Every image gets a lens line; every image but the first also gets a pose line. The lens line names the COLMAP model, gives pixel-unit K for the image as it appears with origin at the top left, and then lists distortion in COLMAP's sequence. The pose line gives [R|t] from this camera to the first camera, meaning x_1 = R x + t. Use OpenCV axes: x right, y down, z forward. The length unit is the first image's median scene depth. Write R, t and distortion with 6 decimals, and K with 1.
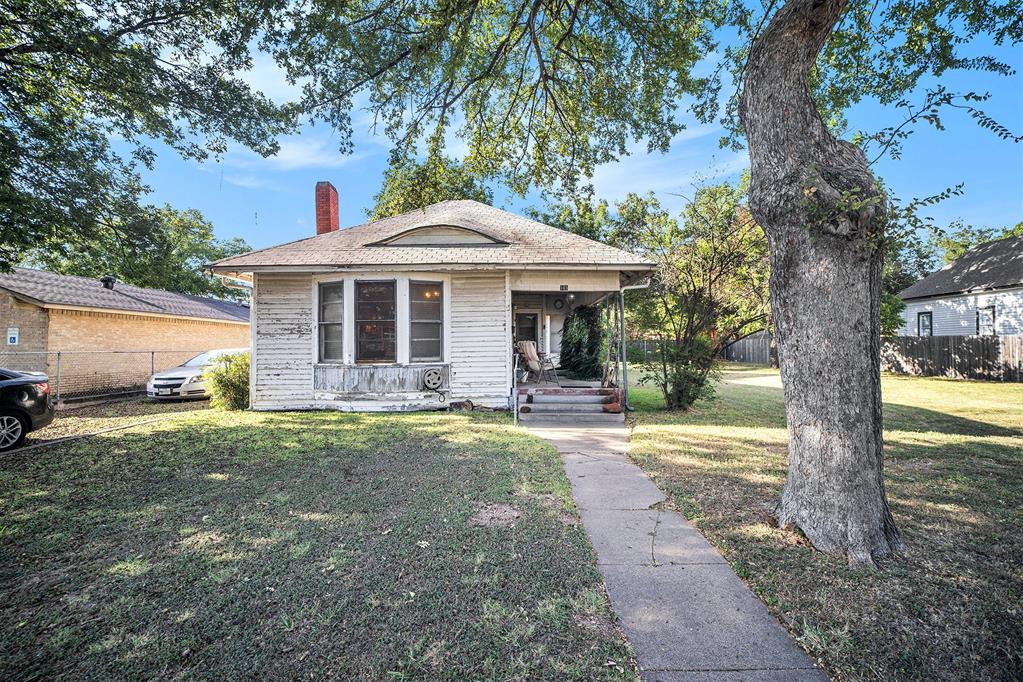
lens RADIAL K [[416.3, 0, 511.5], [0, 416.3, 341.0], [0, 0, 1]] dist [0.023277, -0.018582]
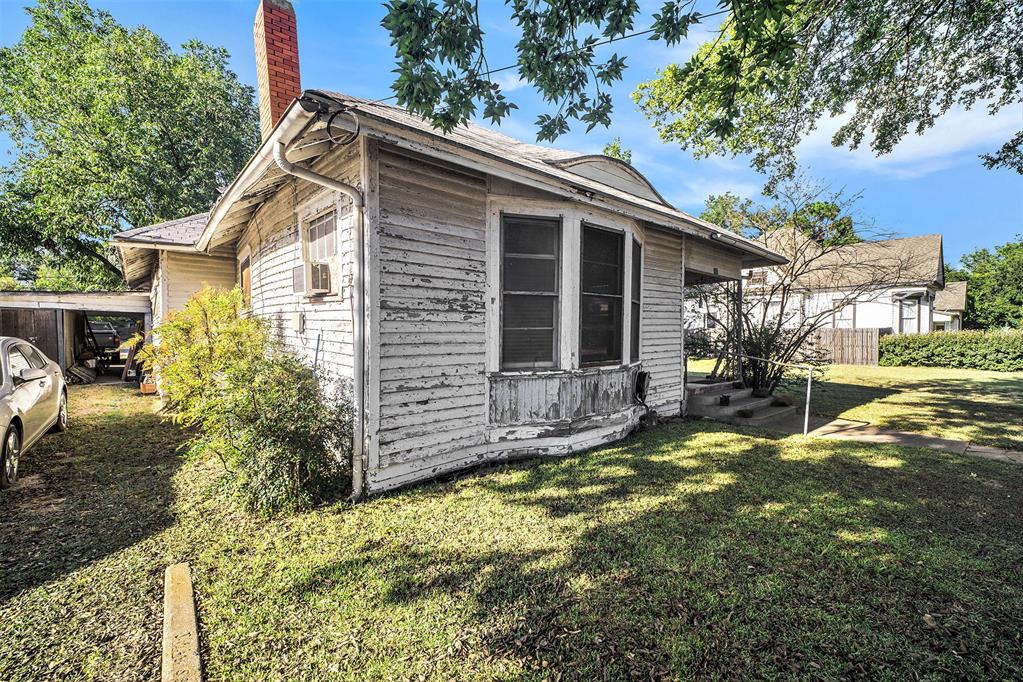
lens RADIAL K [[416.3, 0, 511.5], [0, 416.3, 341.0], [0, 0, 1]] dist [0.023277, -0.018582]
pose [[0.757735, -0.006274, 0.652532, -0.778630], [-0.012106, 0.999647, 0.023669, 0.004215], [-0.652450, -0.025835, 0.757391, 0.603845]]
